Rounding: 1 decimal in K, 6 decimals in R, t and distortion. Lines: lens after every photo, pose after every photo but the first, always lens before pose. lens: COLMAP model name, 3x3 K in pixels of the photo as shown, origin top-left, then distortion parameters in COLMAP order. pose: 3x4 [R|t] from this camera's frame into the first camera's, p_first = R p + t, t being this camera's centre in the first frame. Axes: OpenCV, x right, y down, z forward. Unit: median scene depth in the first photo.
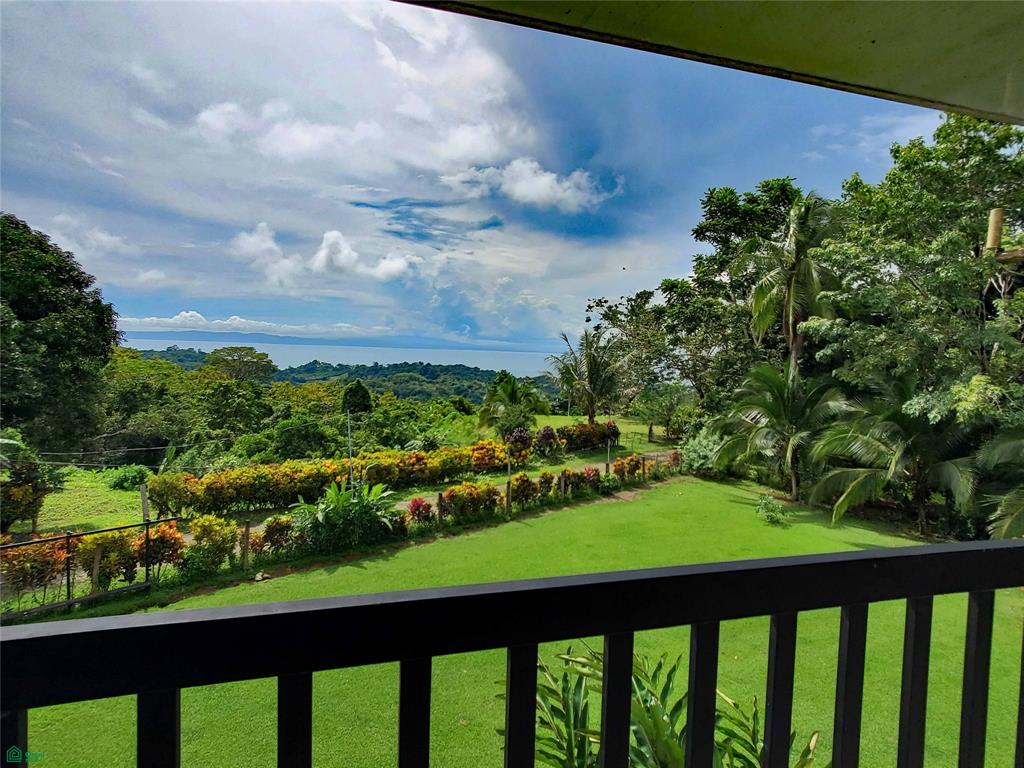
lens RADIAL K [[594.1, 0, 512.0], [0, 594.1, 384.0], [0, 0, 1]] dist [0.000210, 0.000020]
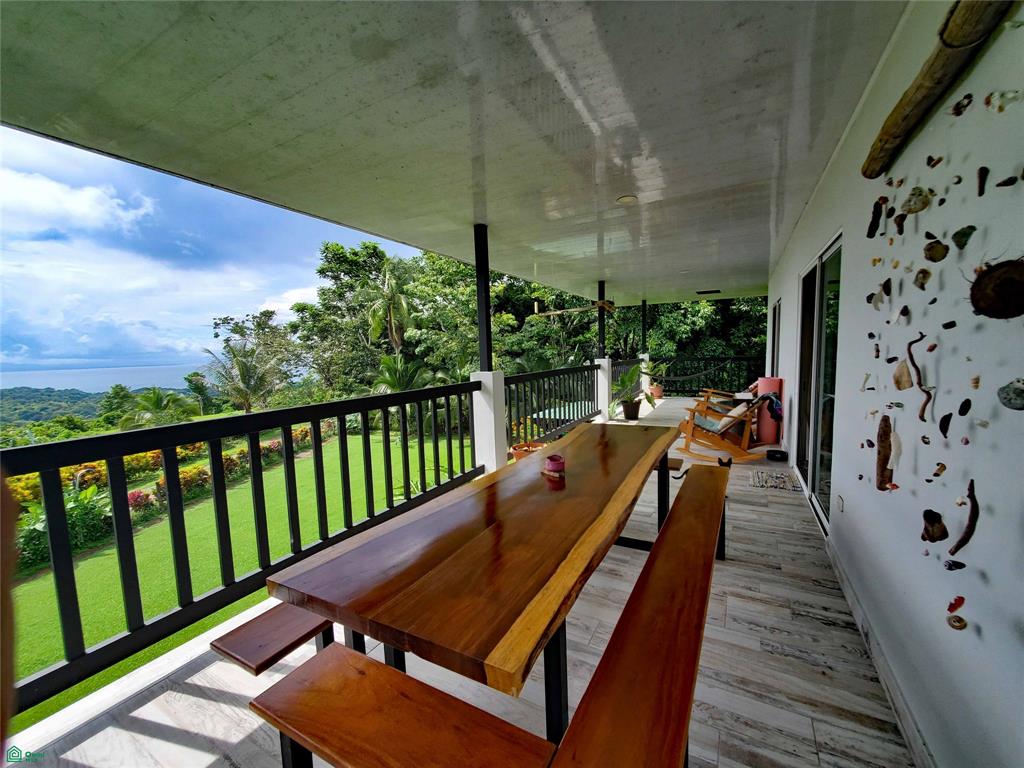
lens RADIAL K [[417.9, 0, 512.0], [0, 417.9, 384.0], [0, 0, 1]] dist [-0.000526, -0.000117]
pose [[0.713851, -0.110797, 0.691477, -0.090737], [0.097617, 0.993508, 0.058417, 0.004122], [-0.693461, 0.025799, 0.720033, -0.056403]]
